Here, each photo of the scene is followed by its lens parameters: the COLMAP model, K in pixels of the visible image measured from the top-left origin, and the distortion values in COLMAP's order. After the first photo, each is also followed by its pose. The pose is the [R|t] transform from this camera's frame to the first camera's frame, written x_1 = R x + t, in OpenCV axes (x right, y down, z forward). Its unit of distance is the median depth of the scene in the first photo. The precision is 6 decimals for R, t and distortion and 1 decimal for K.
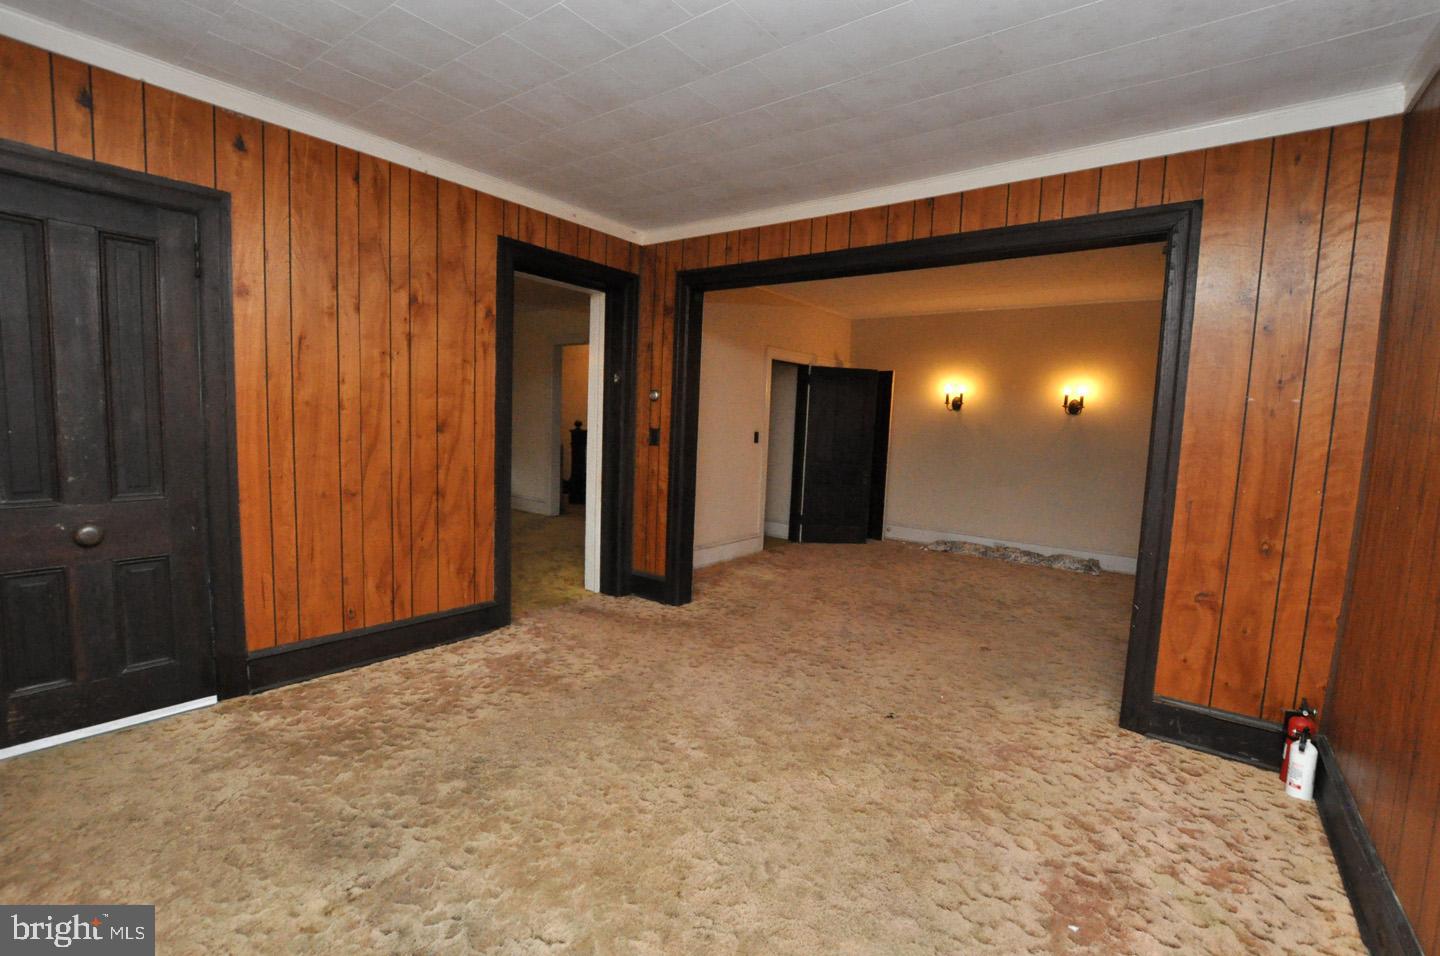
lens RADIAL K [[643.6, 0, 725.3], [0, 643.6, 492.8], [0, 0, 1]] dist [-0.002438, 0.000178]
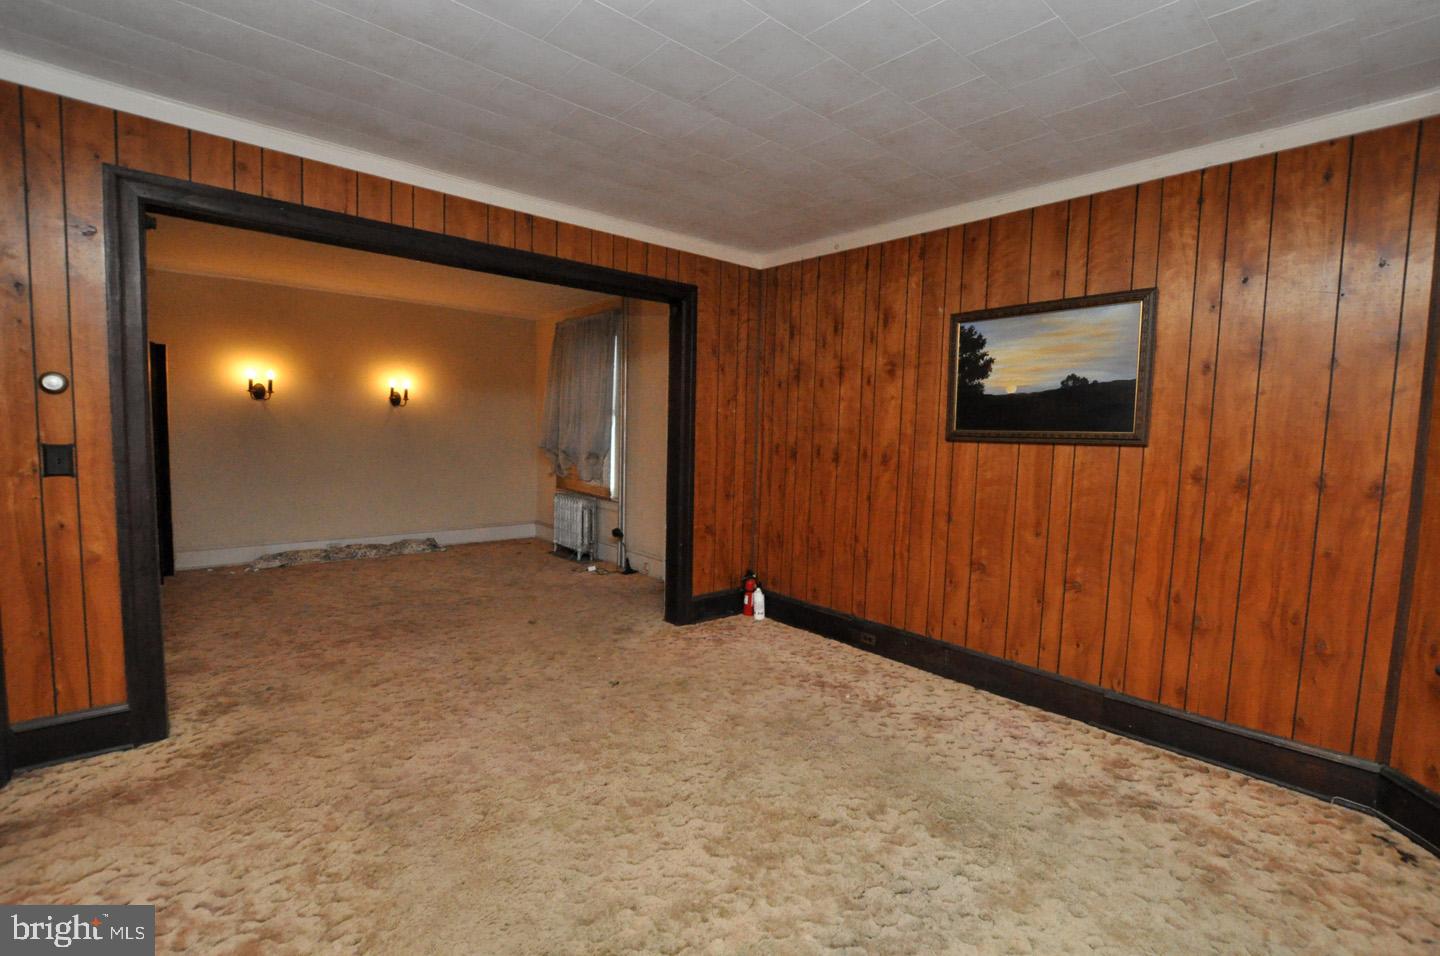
lens RADIAL K [[643.6, 0, 725.3], [0, 643.6, 492.8], [0, 0, 1]] dist [-0.002438, 0.000178]
pose [[0.222142, -0.131770, 0.966069, -0.500397], [0.096728, 0.988916, 0.112644, -0.065841], [-0.970204, 0.068423, 0.232426, 0.336445]]
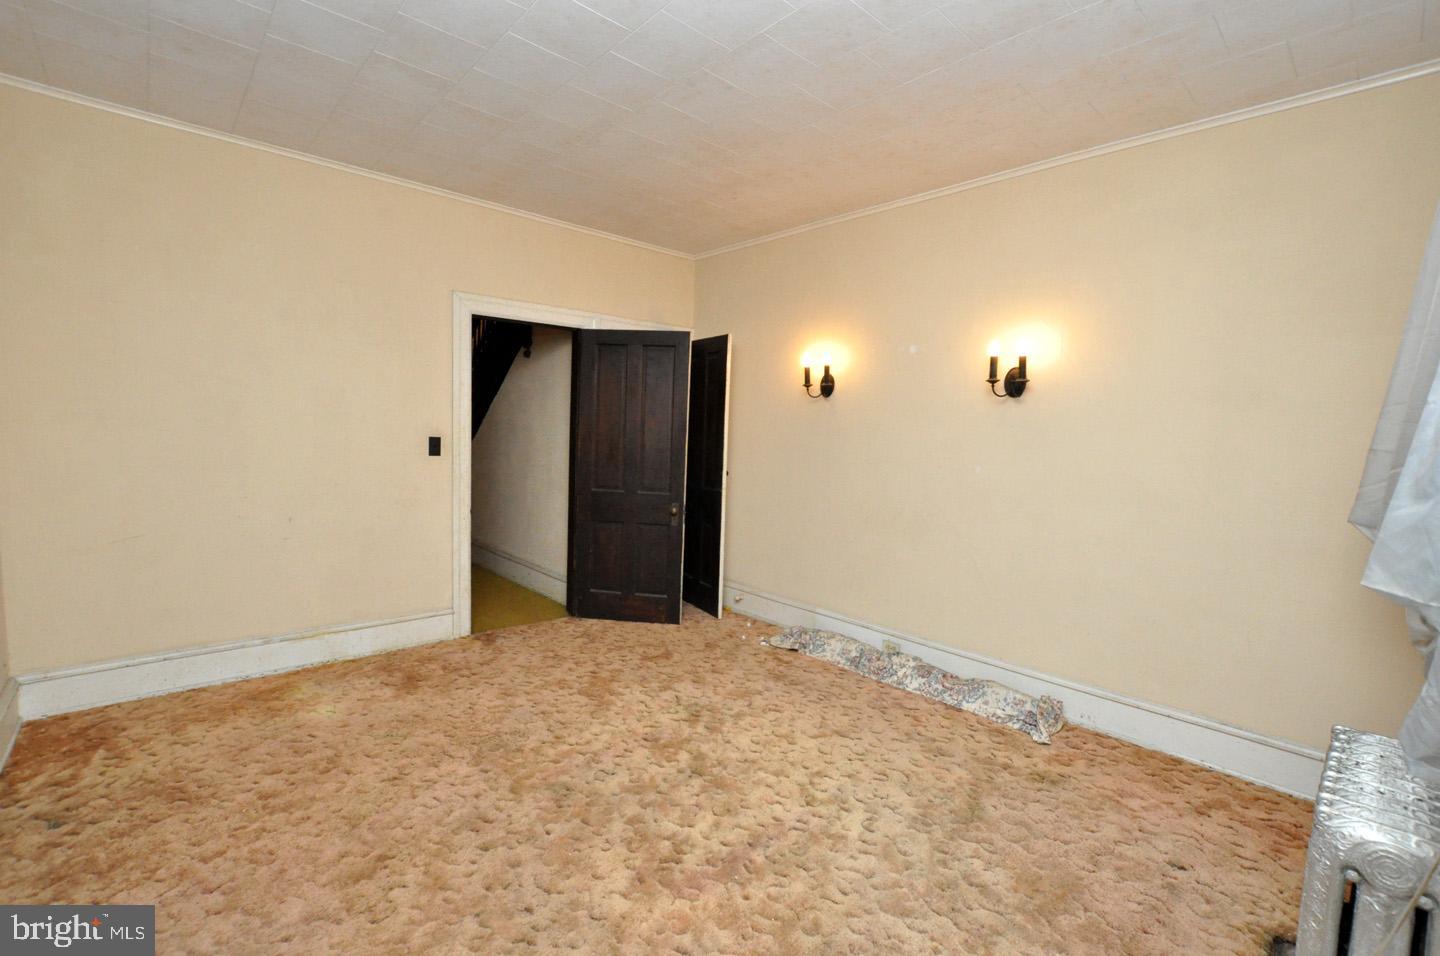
lens RADIAL K [[643.6, 0, 725.3], [0, 643.6, 492.8], [0, 0, 1]] dist [-0.002438, 0.000178]
pose [[0.981796, 0.013850, -0.189432, 0.575127], [-0.018323, 0.999593, -0.021886, -0.048966], [0.189051, 0.024958, 0.981650, 0.650131]]
